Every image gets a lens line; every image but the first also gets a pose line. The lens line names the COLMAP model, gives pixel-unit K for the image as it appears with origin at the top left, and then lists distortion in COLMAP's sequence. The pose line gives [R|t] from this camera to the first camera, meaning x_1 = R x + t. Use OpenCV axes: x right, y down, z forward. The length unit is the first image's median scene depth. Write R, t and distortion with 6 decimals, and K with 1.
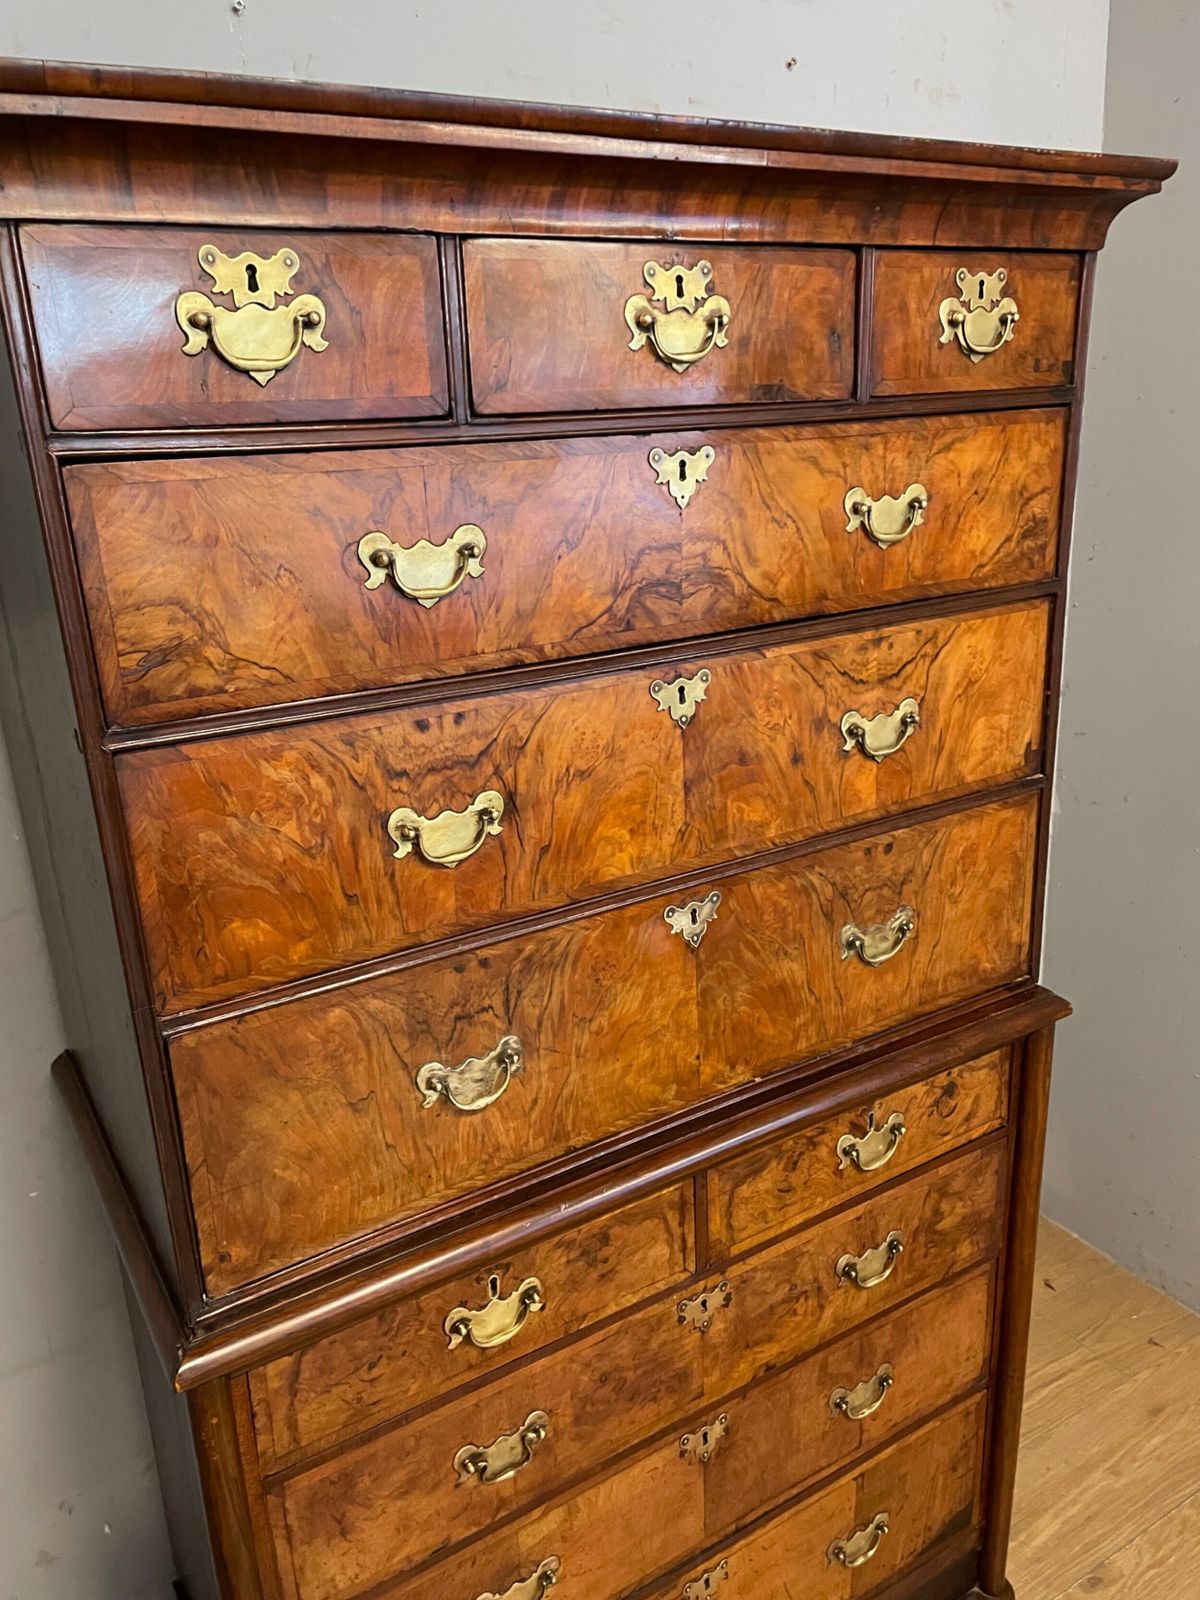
lens RADIAL K [[1216.1, 0, 591.0], [0, 1216.1, 791.0], [0, 0, 1]] dist [0.099497, -0.131127]
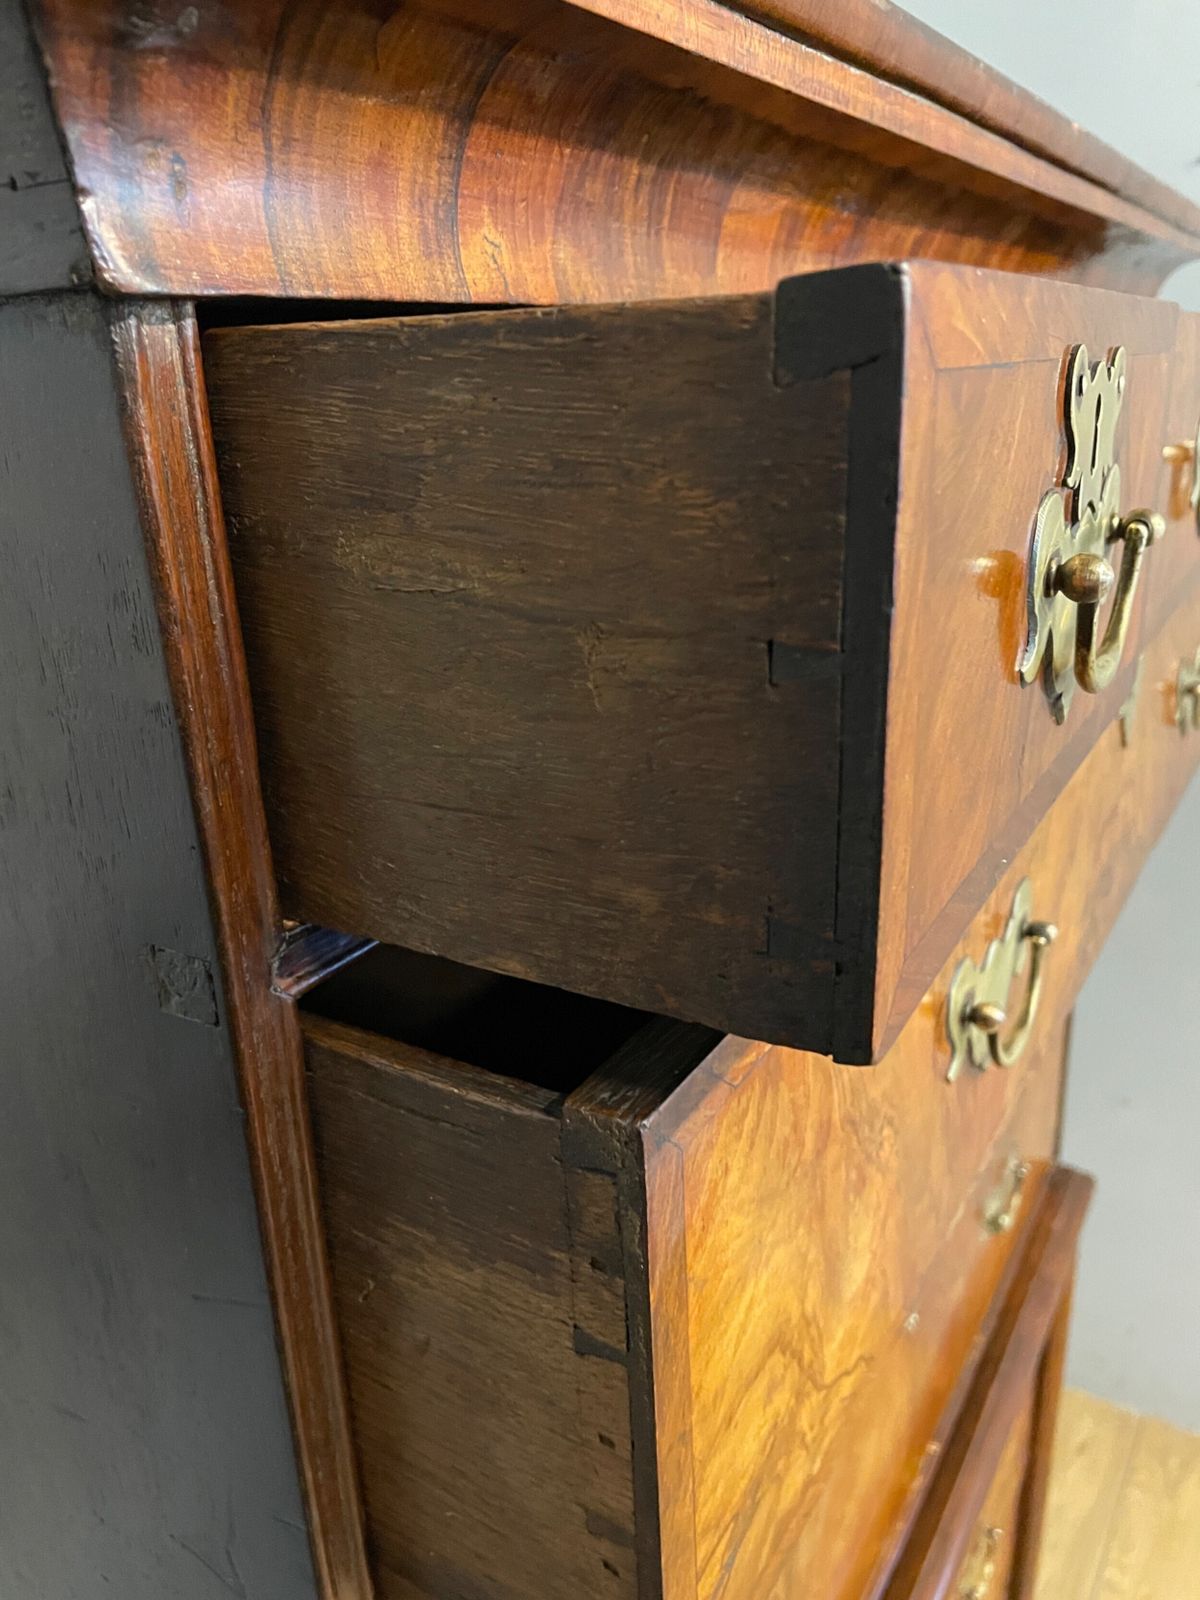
lens RADIAL K [[1216.1, 0, 597.6], [0, 1216.1, 801.7], [0, 0, 1]] dist [0.099497, -0.131127]
pose [[0.896872, -0.139922, 0.419573, -0.374506], [0.137785, 0.989823, 0.035565, -0.239282], [-0.420280, 0.025914, 0.907024, 0.515282]]
